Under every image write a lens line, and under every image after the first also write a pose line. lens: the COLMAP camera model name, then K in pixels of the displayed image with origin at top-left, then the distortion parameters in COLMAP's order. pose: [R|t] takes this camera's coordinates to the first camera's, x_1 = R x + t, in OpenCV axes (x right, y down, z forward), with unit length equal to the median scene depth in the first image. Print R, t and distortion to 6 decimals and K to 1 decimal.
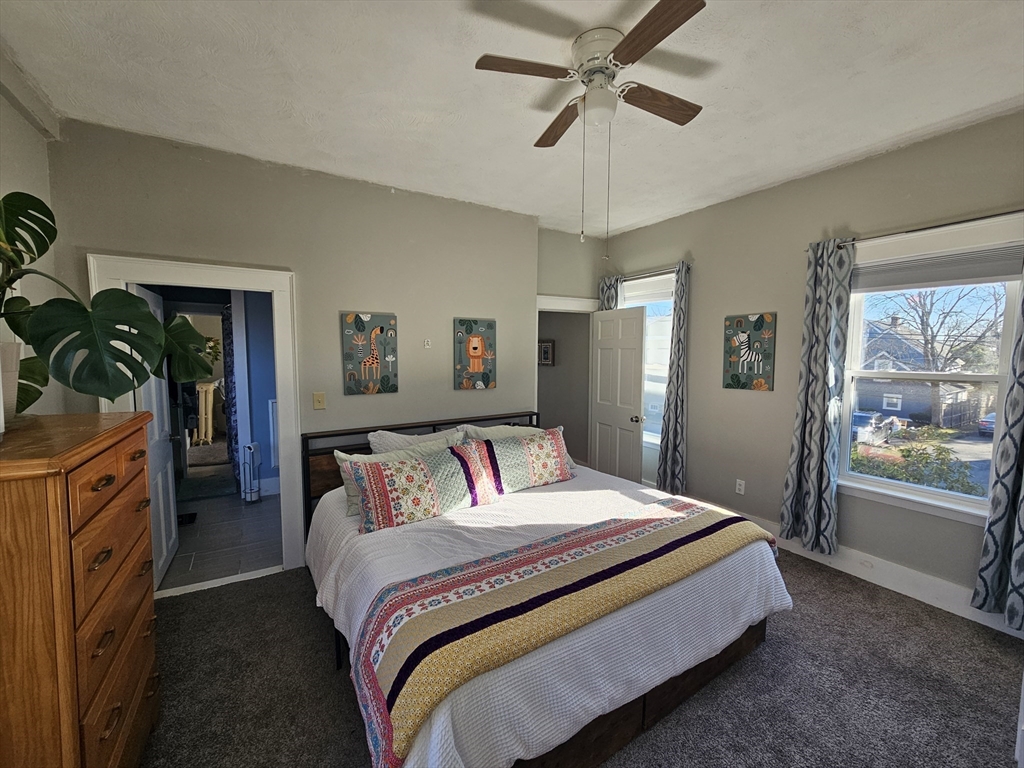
lens RADIAL K [[415.1, 0, 514.3], [0, 415.1, 386.1], [0, 0, 1]] dist [-0.003784, 0.000339]
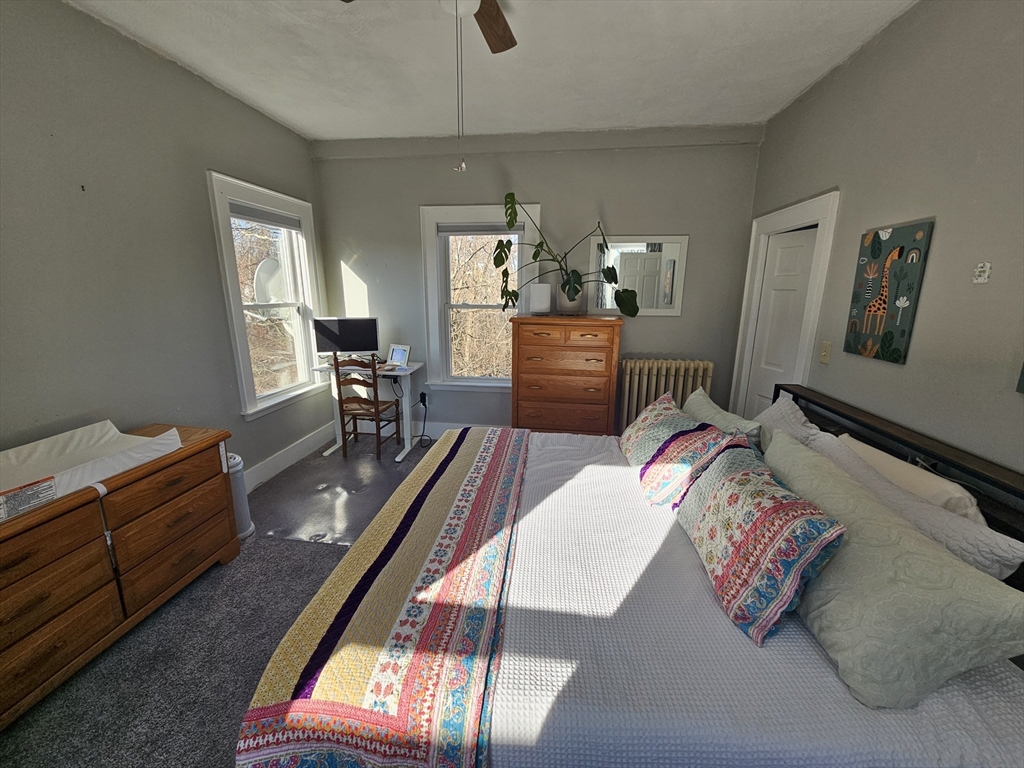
lens RADIAL K [[415.8, 0, 513.5], [0, 415.8, 385.5], [0, 0, 1]] dist [-0.001788, -0.000241]
pose [[-0.623091, 0.170923, -0.763245, 0.509967], [-0.076367, 0.957873, 0.276852, -0.077609], [0.778413, 0.230791, -0.583789, 0.982841]]
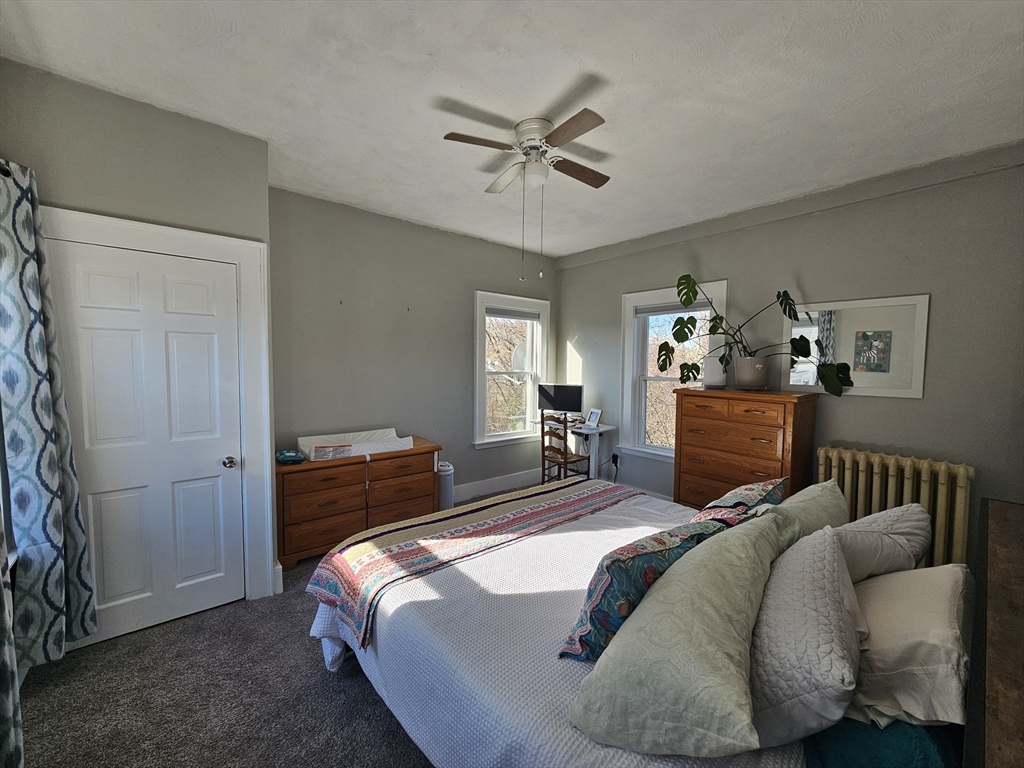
lens RADIAL K [[415.8, 0, 513.5], [0, 415.8, 385.5], [0, 0, 1]] dist [-0.001788, -0.000241]
pose [[-0.988565, -0.009902, -0.150469, 0.256581], [-0.031019, 0.989855, 0.138653, -0.097644], [0.147570, 0.141735, -0.978843, 1.336653]]
